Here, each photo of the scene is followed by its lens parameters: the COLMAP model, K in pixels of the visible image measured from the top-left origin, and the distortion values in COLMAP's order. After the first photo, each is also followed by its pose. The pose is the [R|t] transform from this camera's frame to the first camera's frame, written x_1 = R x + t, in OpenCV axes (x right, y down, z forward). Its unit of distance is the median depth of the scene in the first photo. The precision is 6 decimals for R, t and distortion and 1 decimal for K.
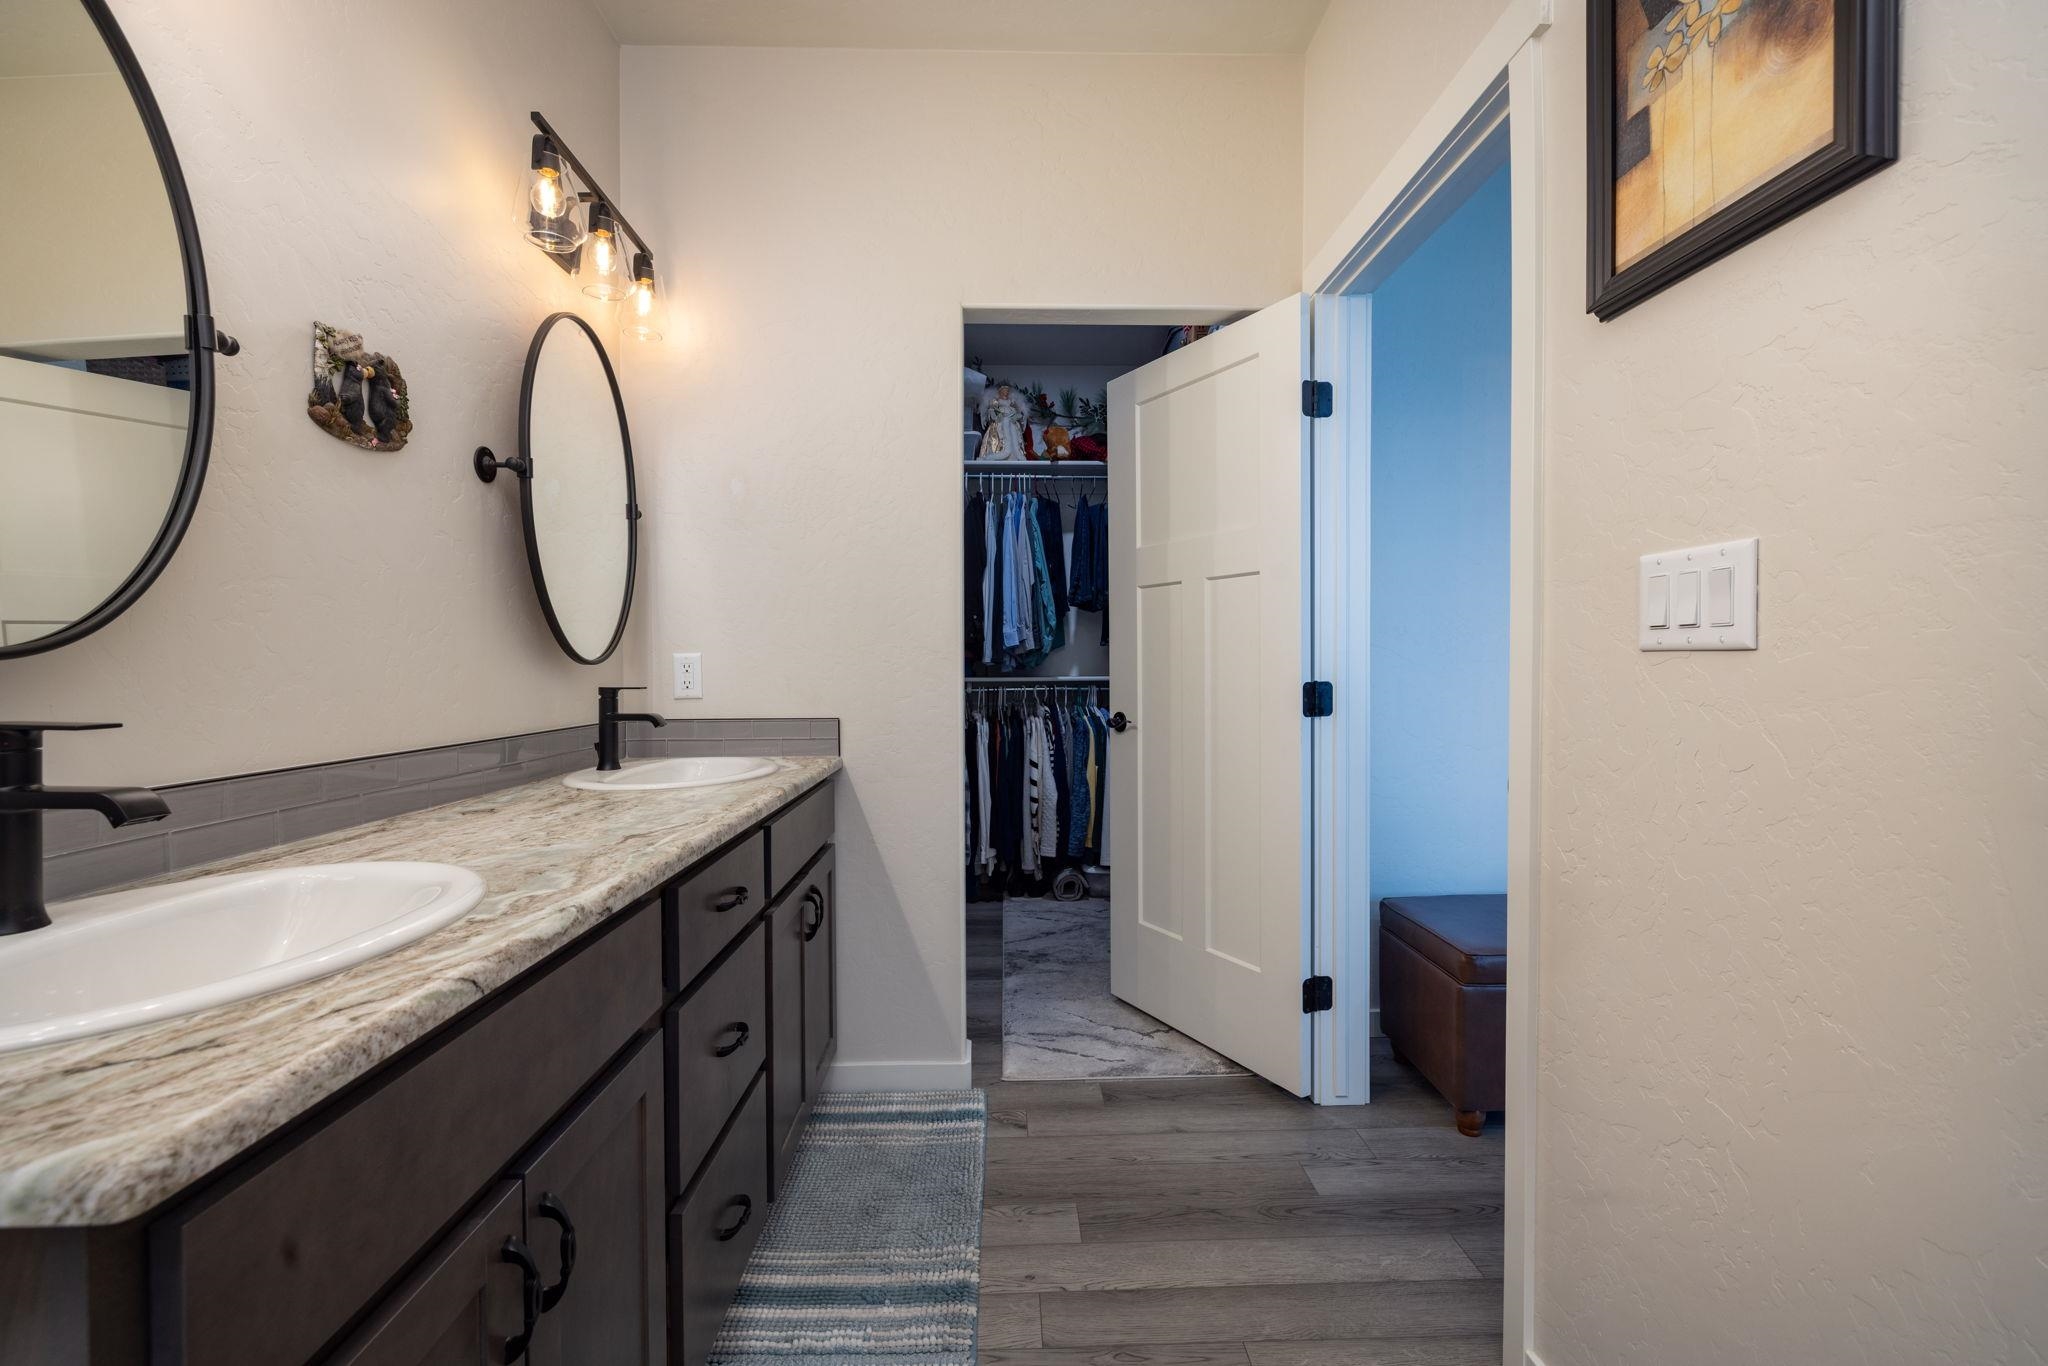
lens RADIAL K [[851.8, 0, 1027.8], [0, 851.8, 677.0], [0, 0, 1]] dist [0.000226, 0.000281]
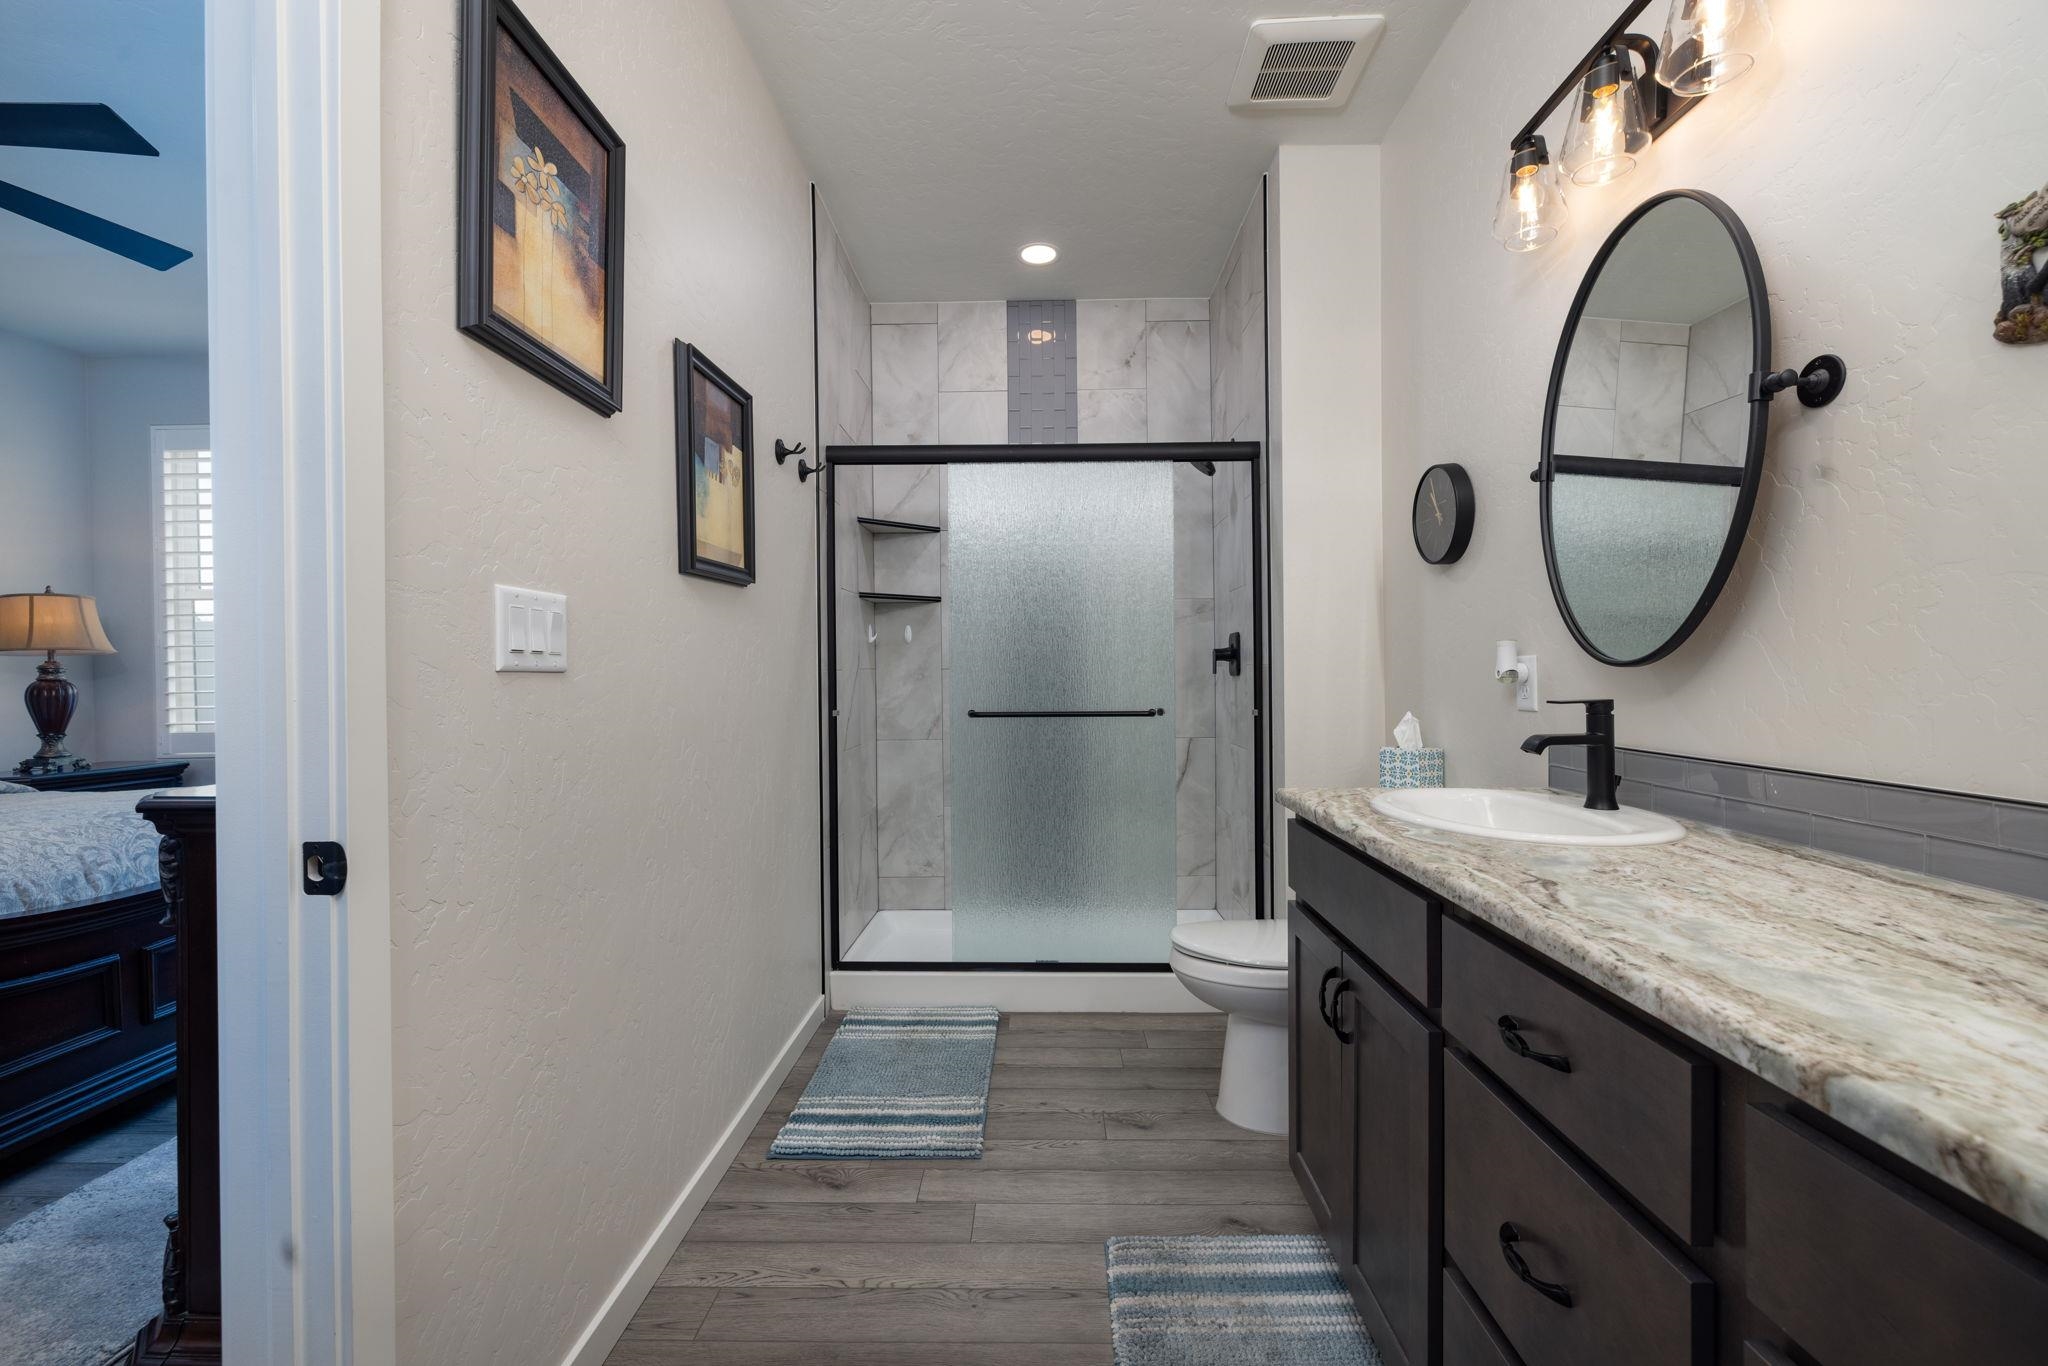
lens RADIAL K [[851.8, 0, 1027.8], [0, 851.8, 677.0], [0, 0, 1]] dist [0.000226, 0.000281]
pose [[-0.997997, 0.012225, 0.062074, -0.022952], [0.013188, 0.999799, 0.015116, -0.031743], [-0.061877, 0.015904, -0.997957, 2.086047]]
